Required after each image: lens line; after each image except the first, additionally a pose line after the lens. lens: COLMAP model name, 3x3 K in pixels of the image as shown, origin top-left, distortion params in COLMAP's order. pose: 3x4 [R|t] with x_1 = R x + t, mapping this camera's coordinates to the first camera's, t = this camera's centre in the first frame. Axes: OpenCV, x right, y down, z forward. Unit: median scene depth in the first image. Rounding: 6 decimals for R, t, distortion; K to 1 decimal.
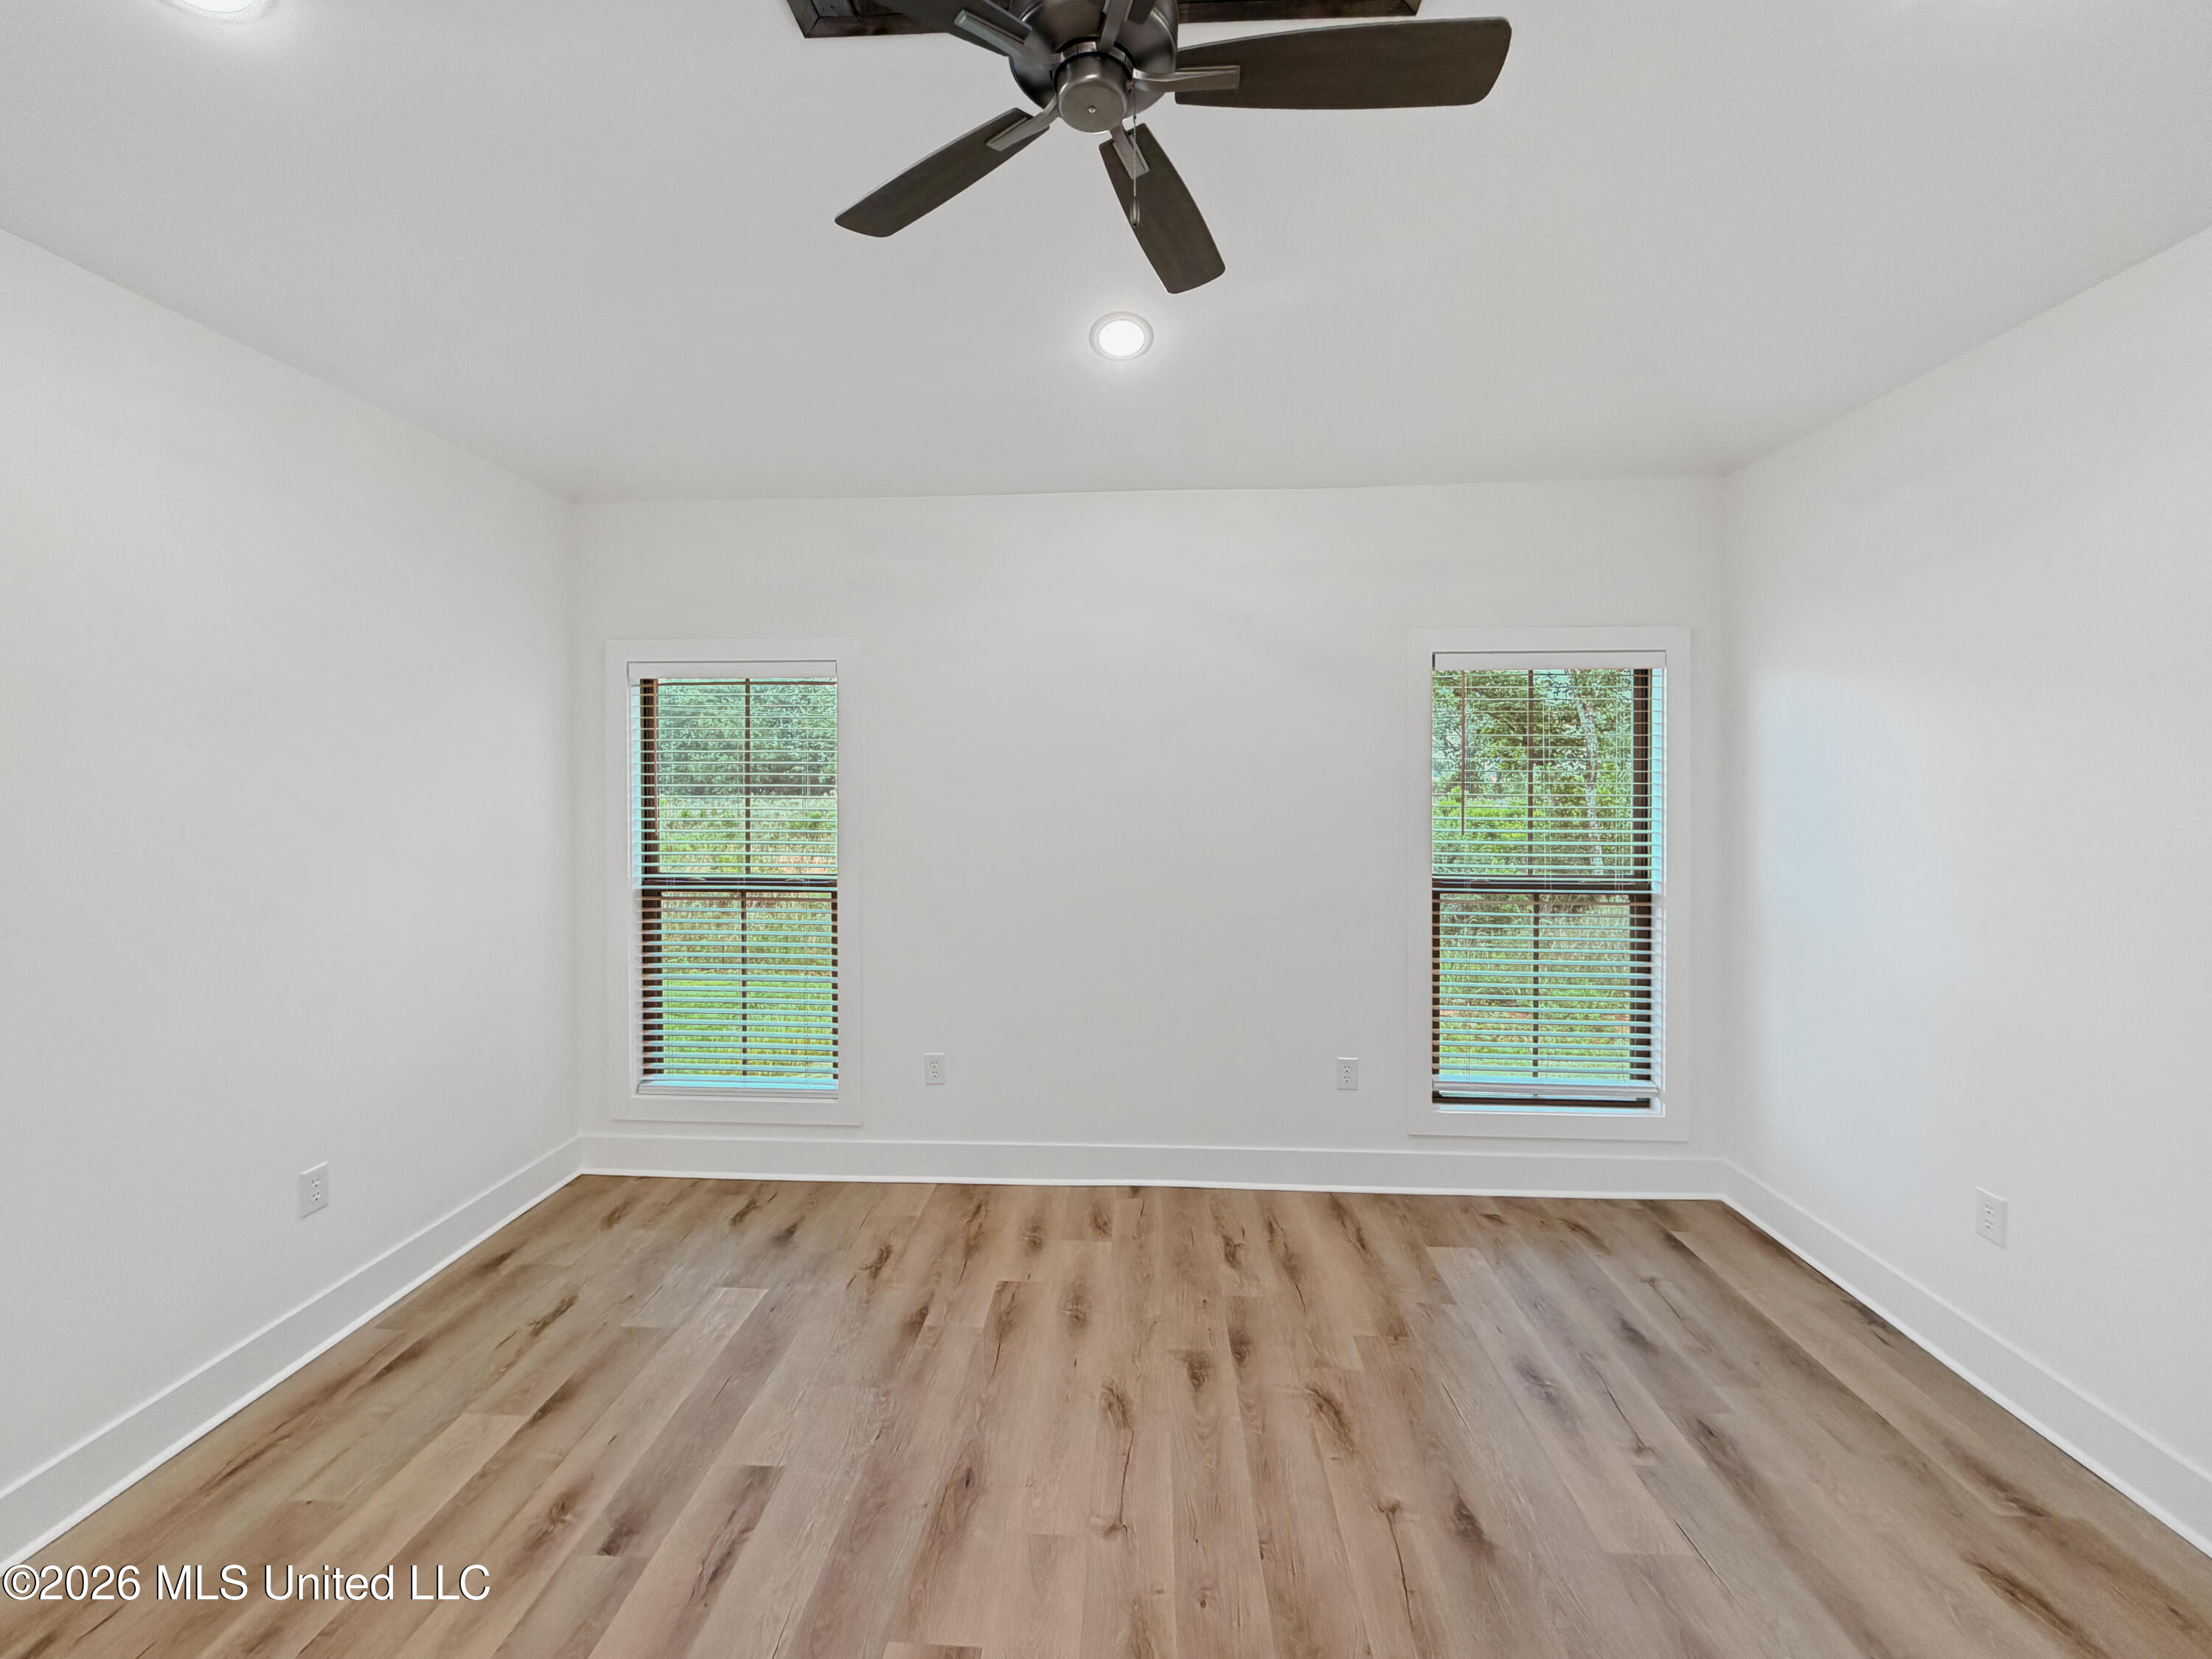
lens RADIAL K [[894.0, 0, 1044.2], [0, 894.0, 786.8], [0, 0, 1]] dist [0.000658, -0.000830]
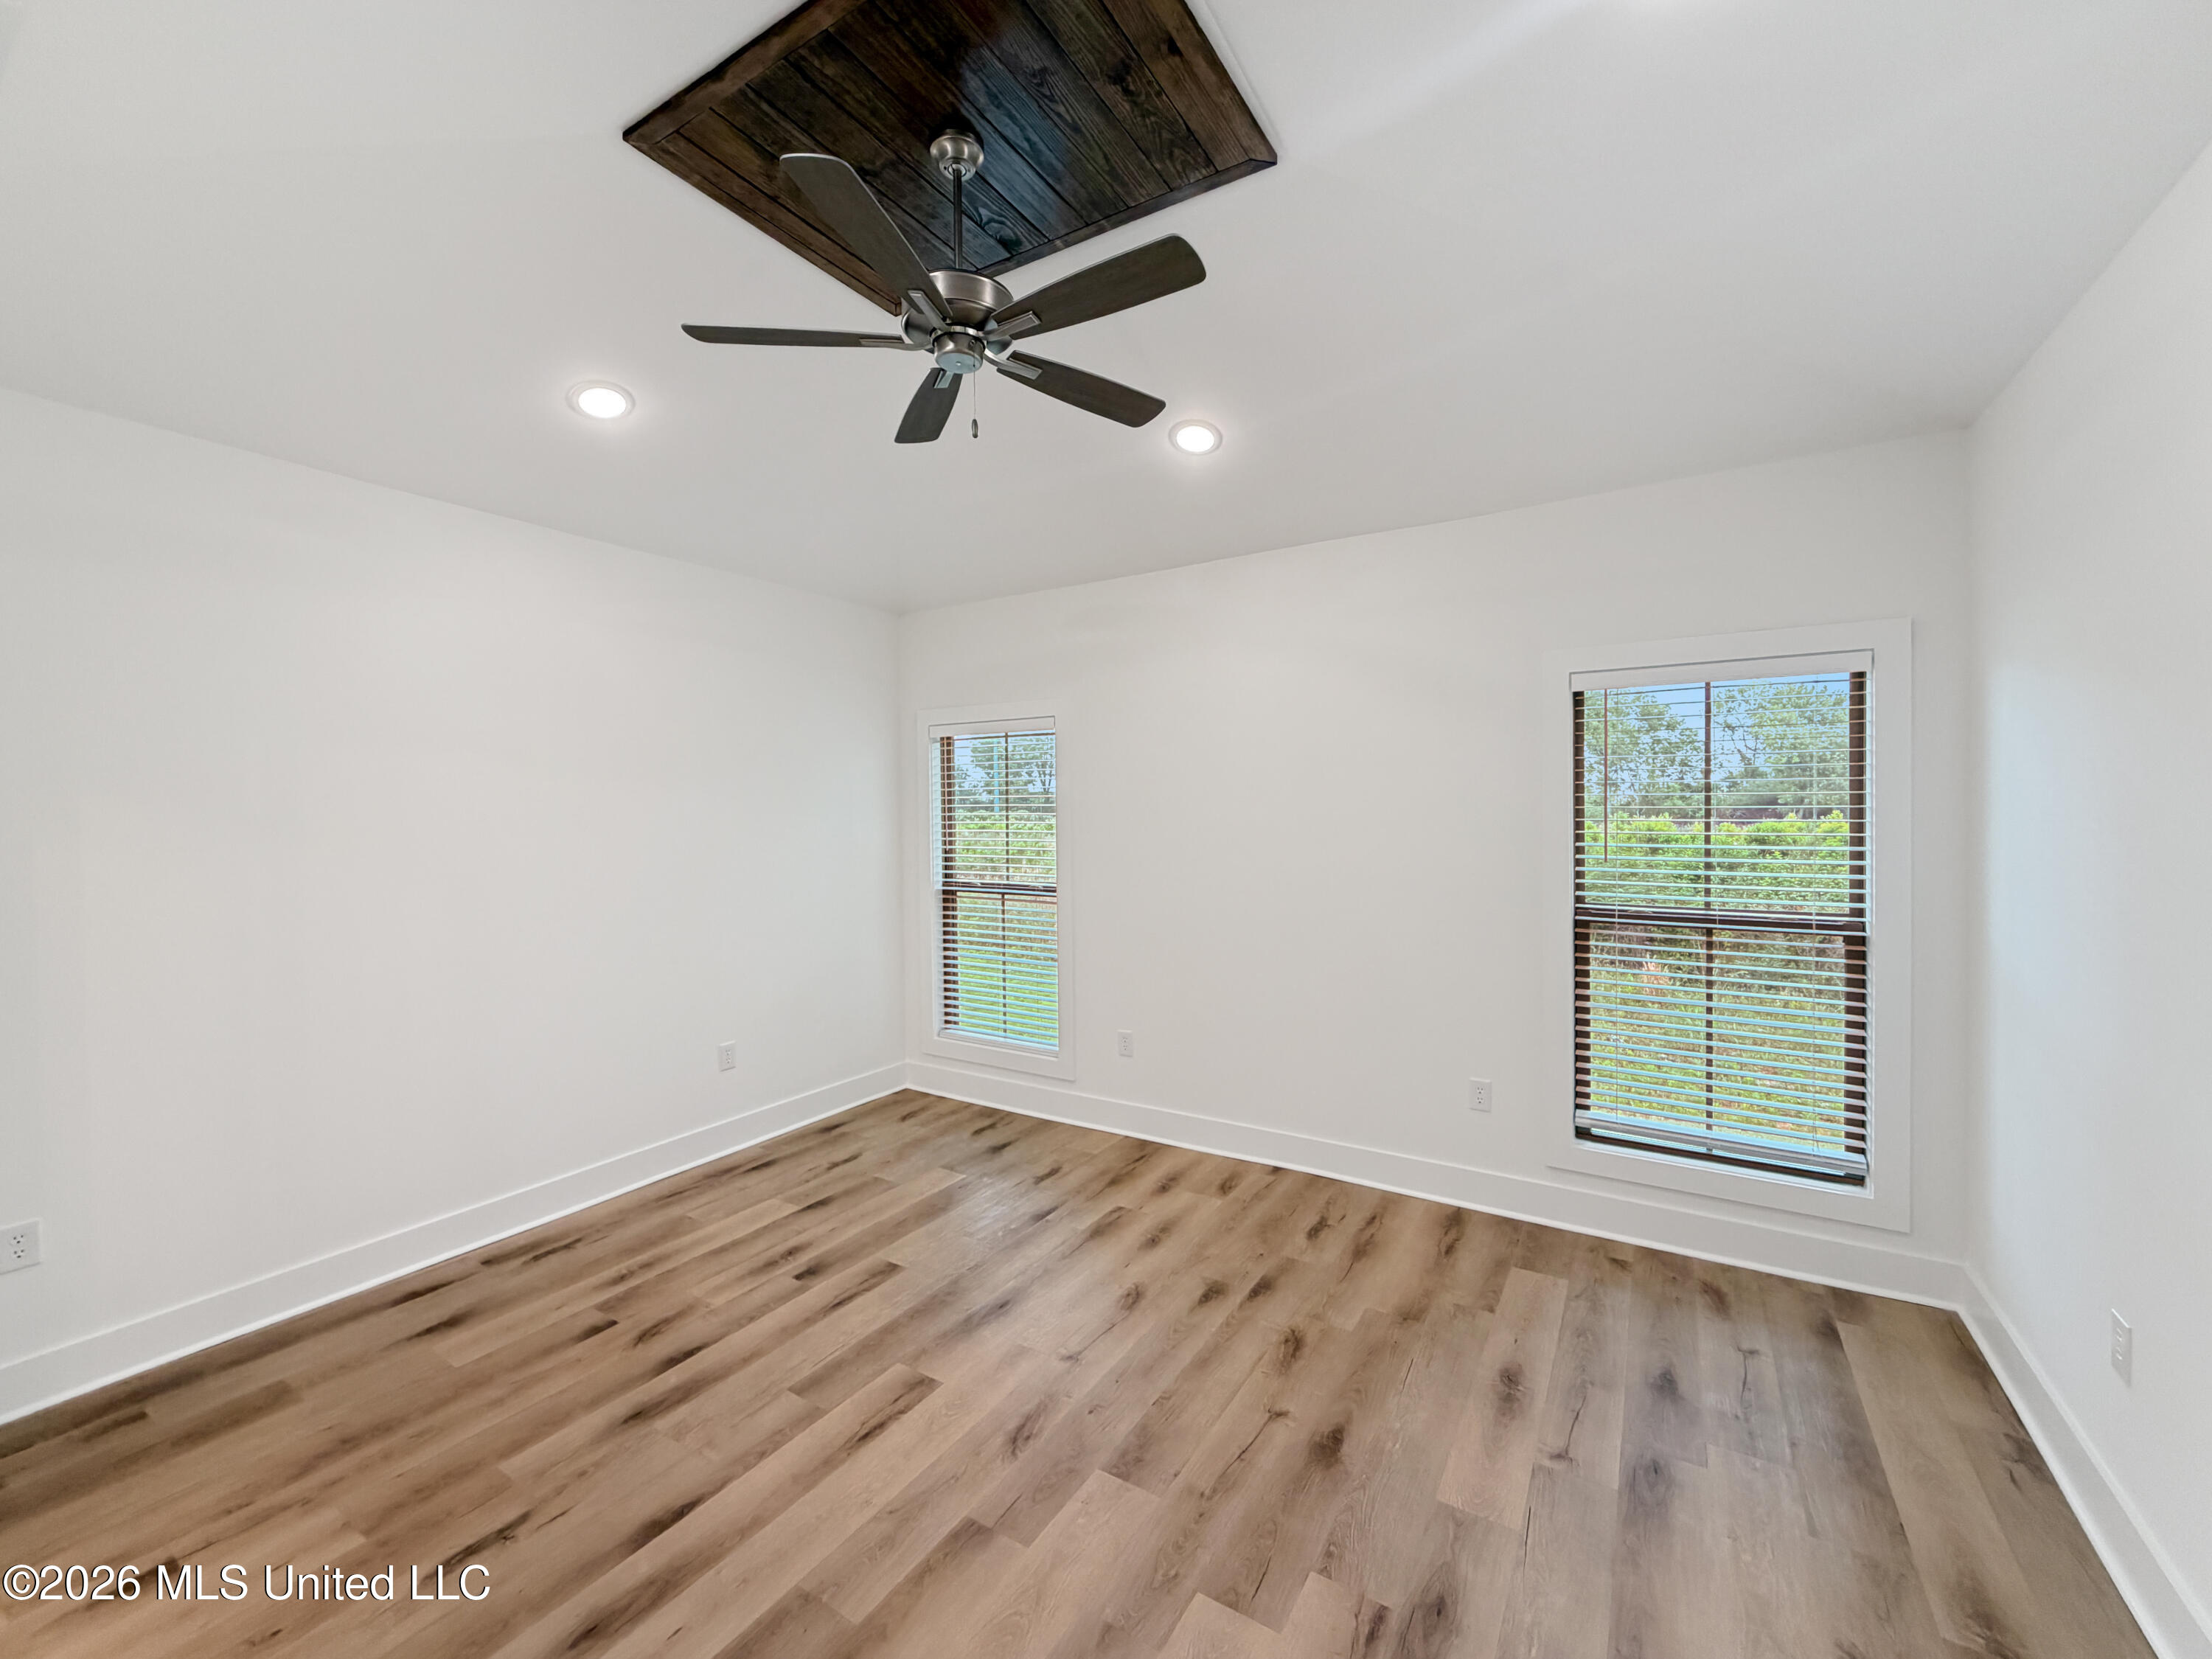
lens RADIAL K [[894.0, 0, 1091.4], [0, 894.0, 814.2], [0, 0, 1]] dist [0.000658, -0.000830]
pose [[0.874040, -0.005061, -0.485828, 0.503847], [0.005409, 0.999985, -0.000686, 0.000469], [0.485824, -0.002029, 0.874054, -0.114295]]
